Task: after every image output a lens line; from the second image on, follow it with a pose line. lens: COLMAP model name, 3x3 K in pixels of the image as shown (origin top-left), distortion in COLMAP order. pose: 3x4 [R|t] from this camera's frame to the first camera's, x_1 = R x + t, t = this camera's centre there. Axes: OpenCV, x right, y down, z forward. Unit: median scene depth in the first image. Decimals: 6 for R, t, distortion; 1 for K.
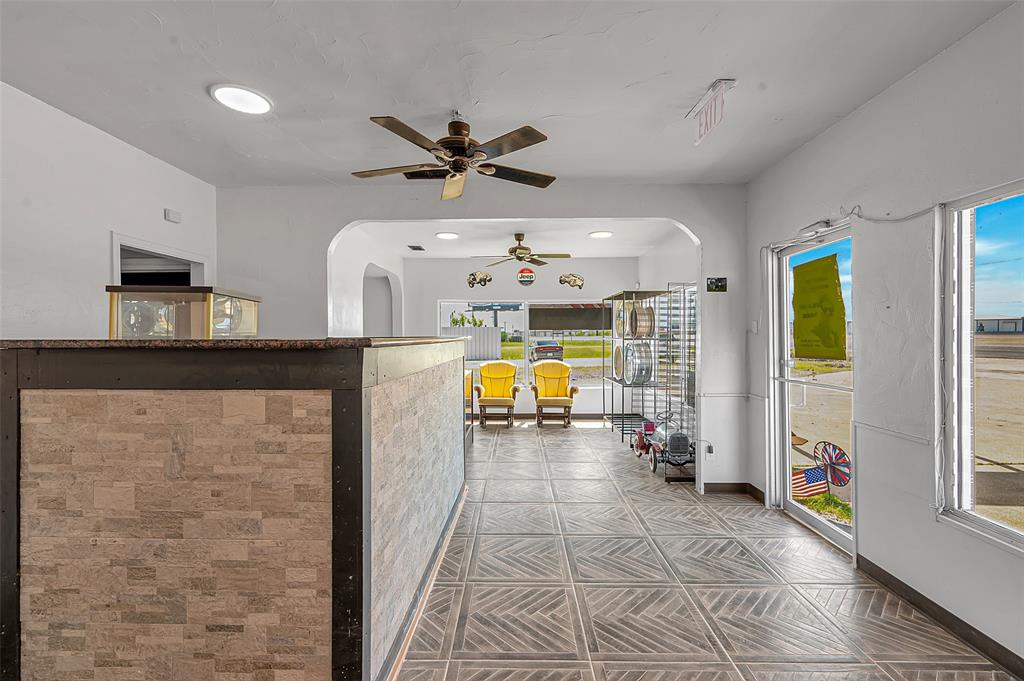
lens RADIAL K [[452.6, 0, 512.0], [0, 452.6, 340.5], [0, 0, 1]] dist [-0.000694, -0.000127]
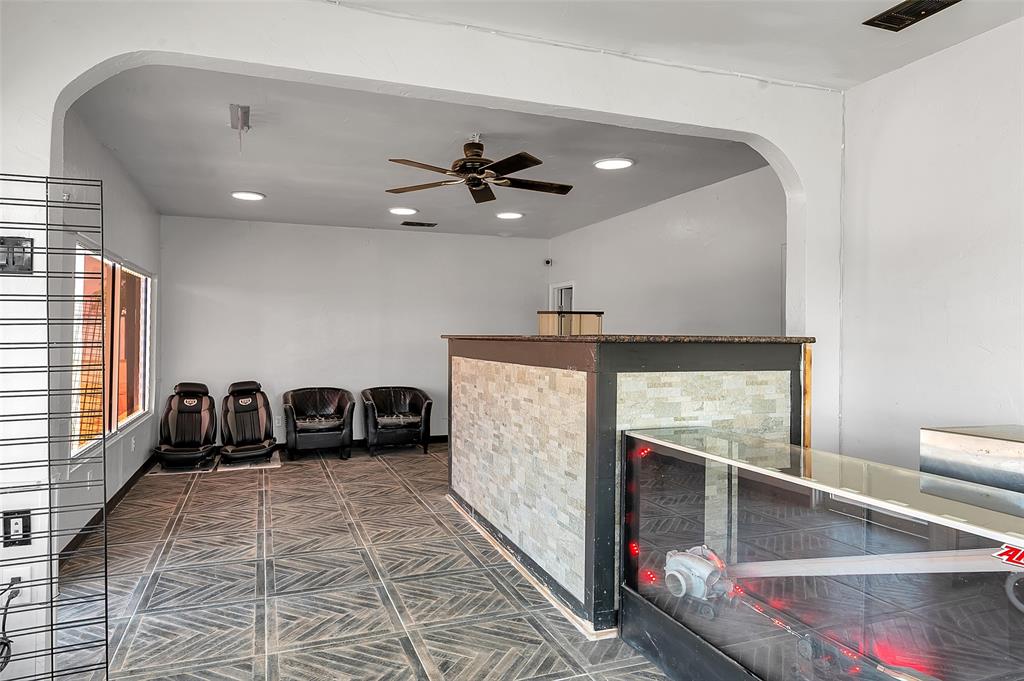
lens RADIAL K [[613.2, 0, 512.0], [0, 613.2, 340.5], [0, 0, 1]] dist [-0.000113, -0.000087]
pose [[-0.922376, 0.003681, -0.386275, 0.376248], [-0.003668, 0.999826, 0.018287, -0.015614], [0.386276, 0.018284, -0.922202, 2.474811]]
